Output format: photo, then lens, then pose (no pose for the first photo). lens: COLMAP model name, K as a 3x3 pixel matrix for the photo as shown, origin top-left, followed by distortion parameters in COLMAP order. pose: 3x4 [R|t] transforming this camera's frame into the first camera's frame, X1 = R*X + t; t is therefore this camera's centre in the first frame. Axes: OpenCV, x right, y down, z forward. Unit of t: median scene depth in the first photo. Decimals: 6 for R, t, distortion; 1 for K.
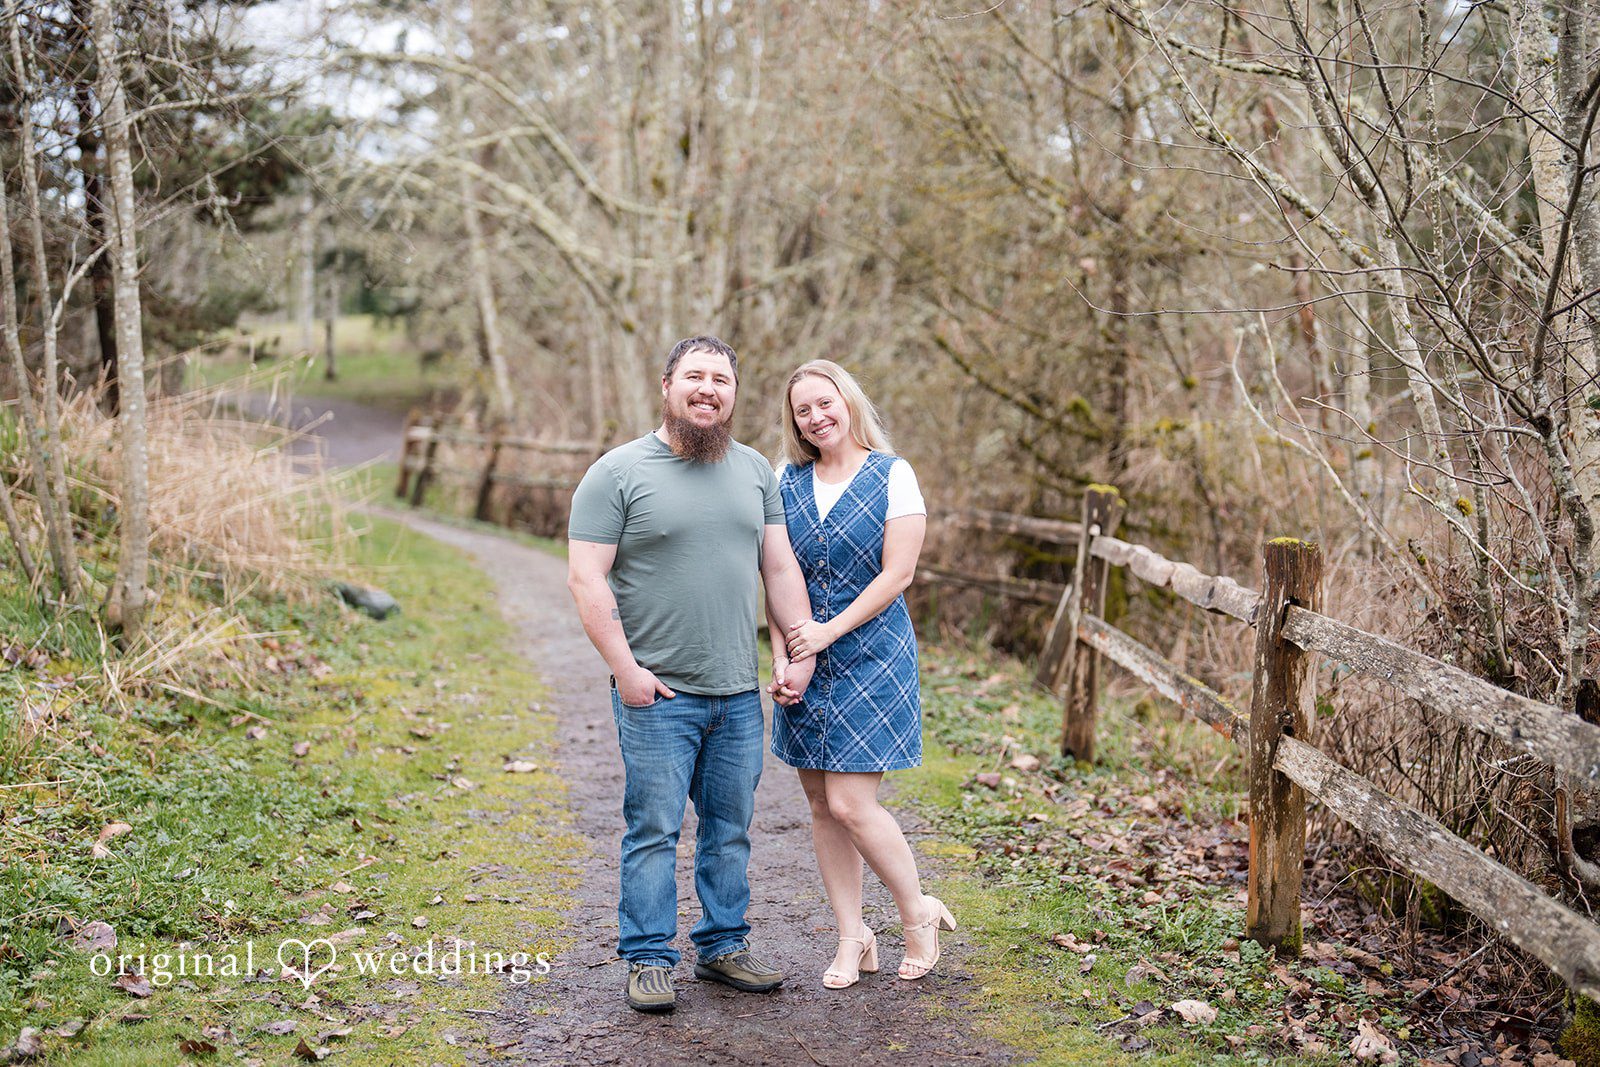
lens RADIAL K [[2308.7, 0, 805.5], [0, 2308.7, 620.2], [0, 0, 1]] dist [-0.157662, 1.120436]
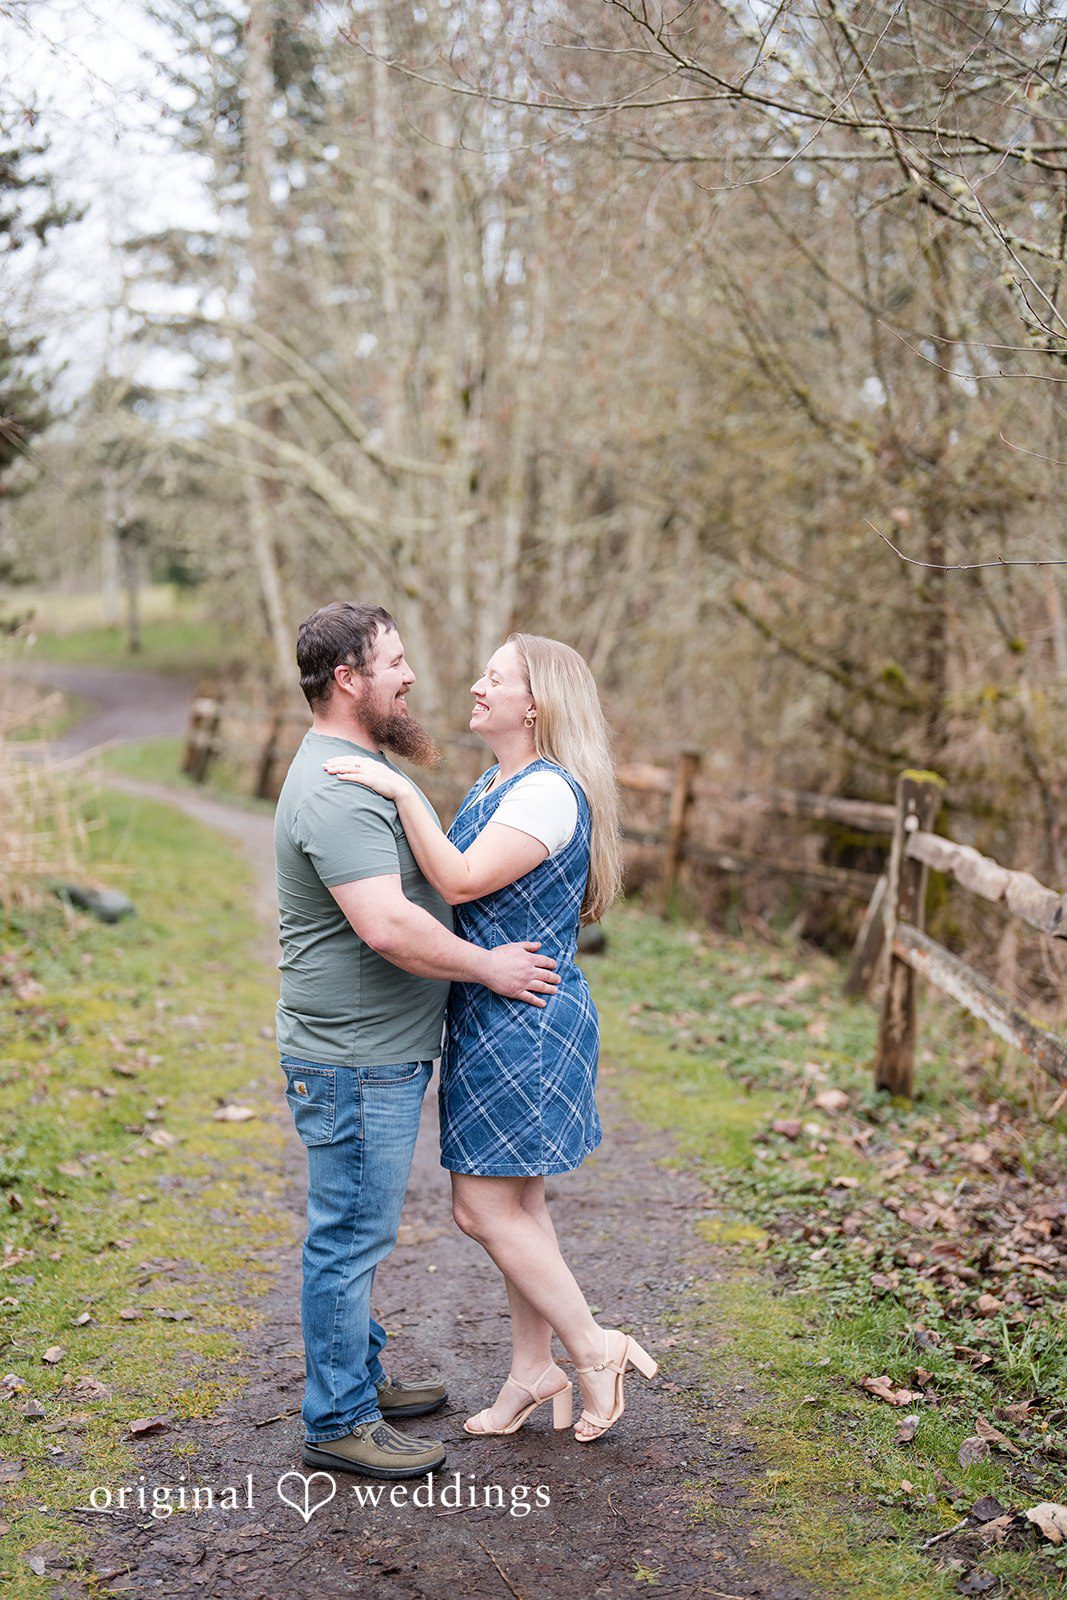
lens RADIAL K [[2308.7, 0, 530.1], [0, 2308.7, 876.9], [0, 0, 1]] dist [-0.157662, 1.120436]
pose [[0.999134, -0.011132, -0.040096, 0.018698], [0.011004, 0.999934, -0.003397, -0.018168], [0.040131, 0.002953, 0.999190, 0.144961]]
